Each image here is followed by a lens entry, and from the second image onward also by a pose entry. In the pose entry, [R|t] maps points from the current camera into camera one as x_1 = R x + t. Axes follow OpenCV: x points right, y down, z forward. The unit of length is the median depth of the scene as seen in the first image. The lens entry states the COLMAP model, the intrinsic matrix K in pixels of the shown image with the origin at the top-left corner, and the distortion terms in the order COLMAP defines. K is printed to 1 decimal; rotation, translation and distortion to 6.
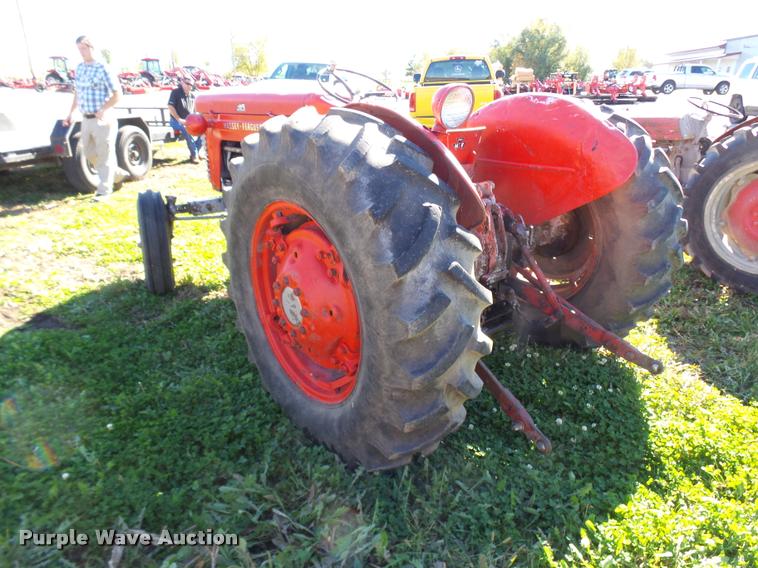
lens RADIAL K [[522.6, 0, 384.2], [0, 522.6, 288.7], [0, 0, 1]] dist [-0.003801, -0.006419]
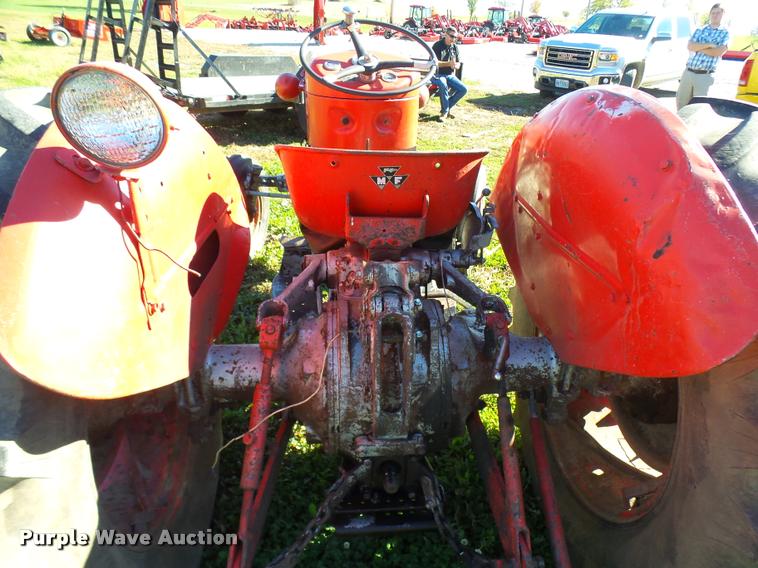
lens RADIAL K [[522.6, 0, 382.0], [0, 522.6, 283.2], [0, 0, 1]] dist [-0.003801, -0.006419]
pose [[0.818144, 0.270962, -0.507169, 0.268338], [-0.235276, 0.962547, 0.134717, -0.154082], [0.524677, 0.009106, 0.851253, 0.352744]]
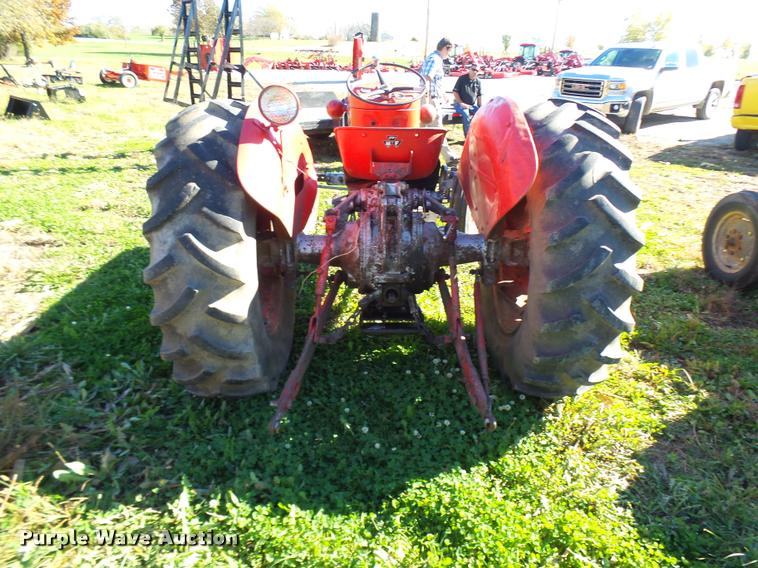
lens RADIAL K [[522.6, 0, 377.7], [0, 522.6, 281.3], [0, 0, 1]] dist [-0.003801, -0.006419]
pose [[0.774928, 0.243743, -0.583161, 0.489998], [-0.235436, 0.967568, 0.091555, -0.064026], [0.586563, 0.066349, 0.807181, 0.115843]]
